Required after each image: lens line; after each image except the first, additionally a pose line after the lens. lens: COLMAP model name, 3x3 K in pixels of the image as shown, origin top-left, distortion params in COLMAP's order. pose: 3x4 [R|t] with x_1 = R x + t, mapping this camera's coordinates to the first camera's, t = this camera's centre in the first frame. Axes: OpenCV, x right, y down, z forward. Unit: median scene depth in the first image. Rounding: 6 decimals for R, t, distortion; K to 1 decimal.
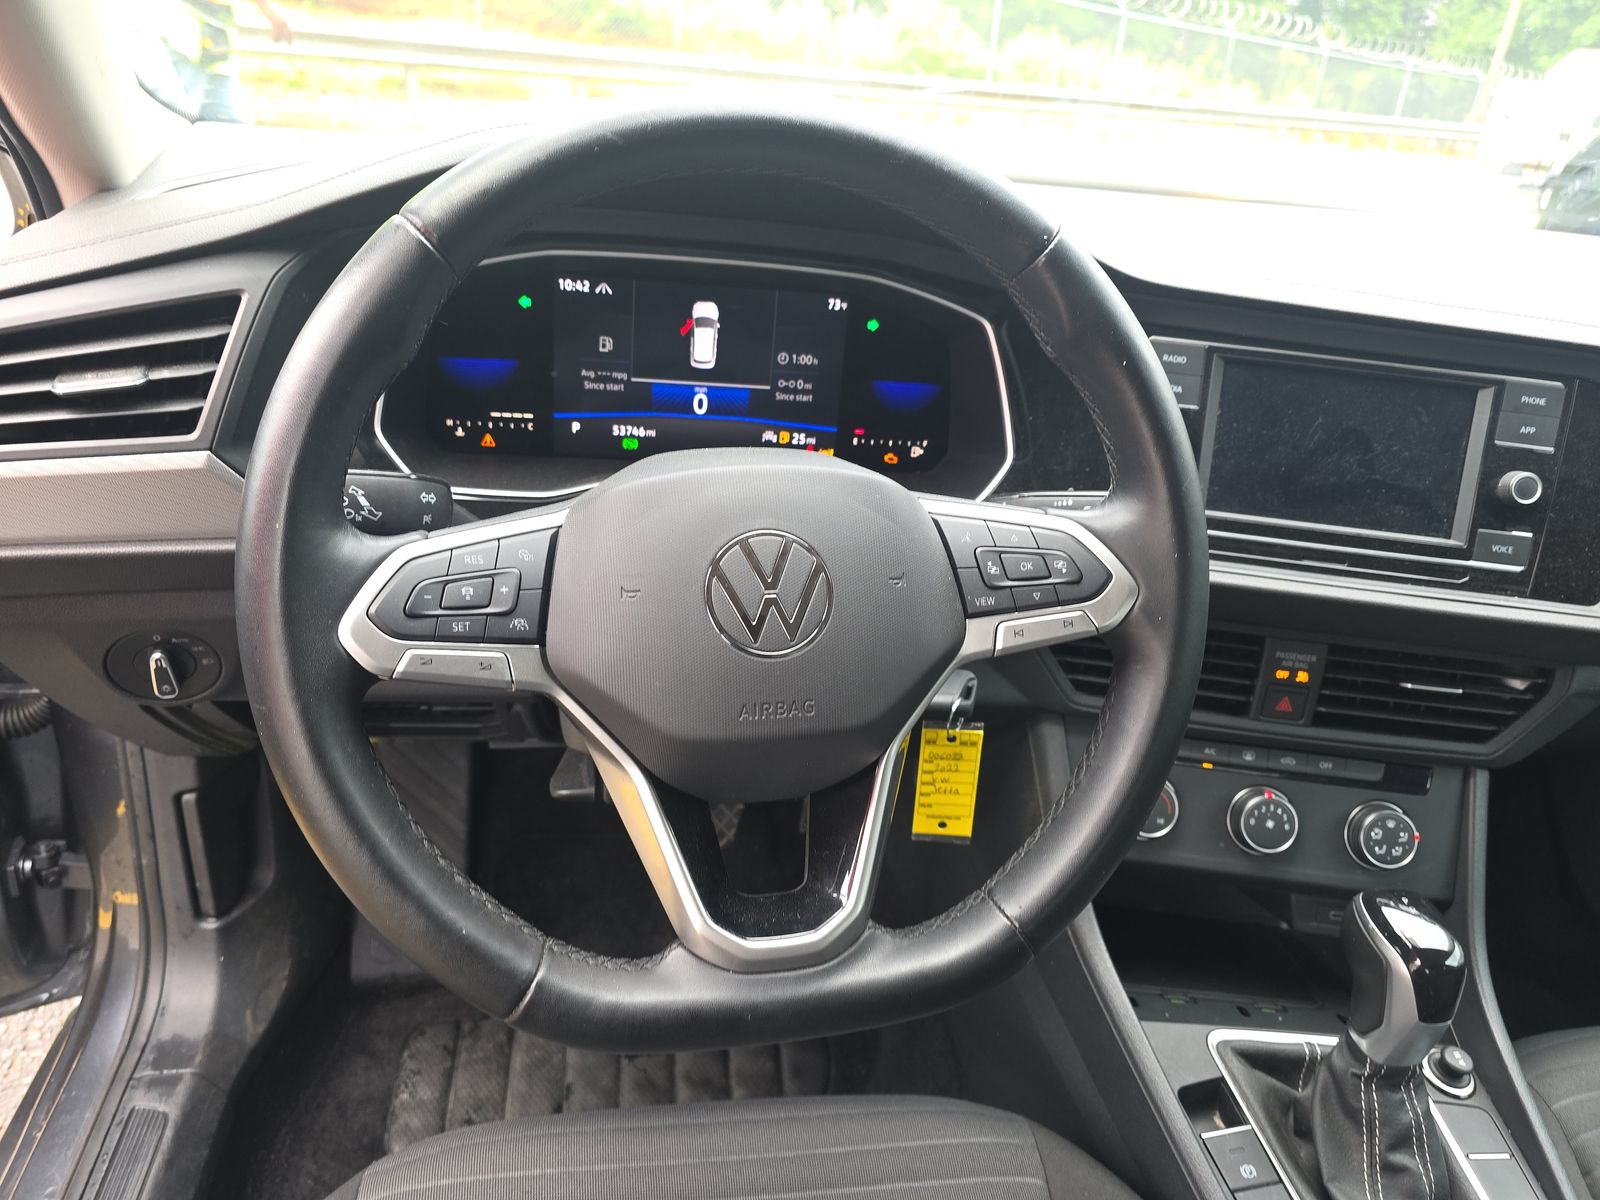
lens RADIAL K [[1104.0, 0, 894.7], [0, 1104.0, 601.5], [0, 0, 1]] dist [0.041055, -0.050265]
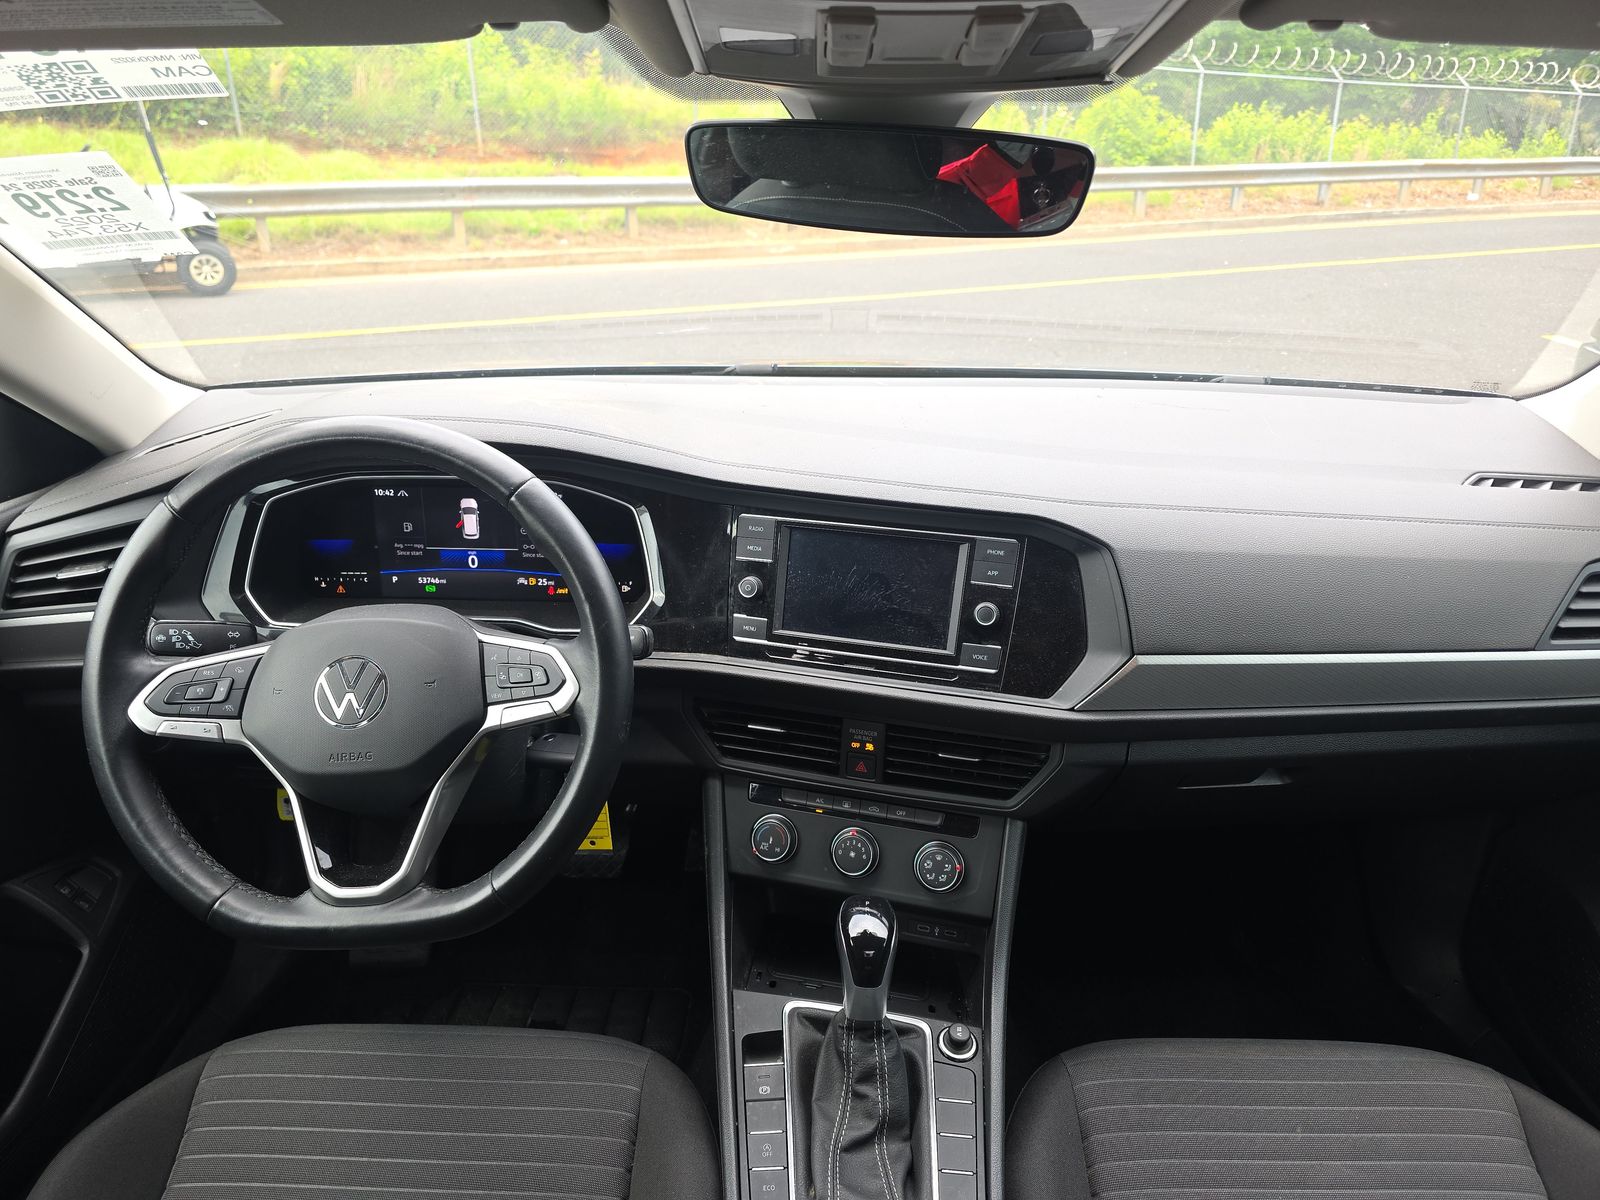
lens RADIAL K [[1104.0, 0, 894.7], [0, 1104.0, 601.5], [0, 0, 1]] dist [0.041055, -0.050265]
pose [[0.979390, -0.010530, -0.201705, 0.719962], [-0.003416, 0.997634, -0.068671, -0.021016], [0.201951, 0.067944, 0.977036, -0.384440]]
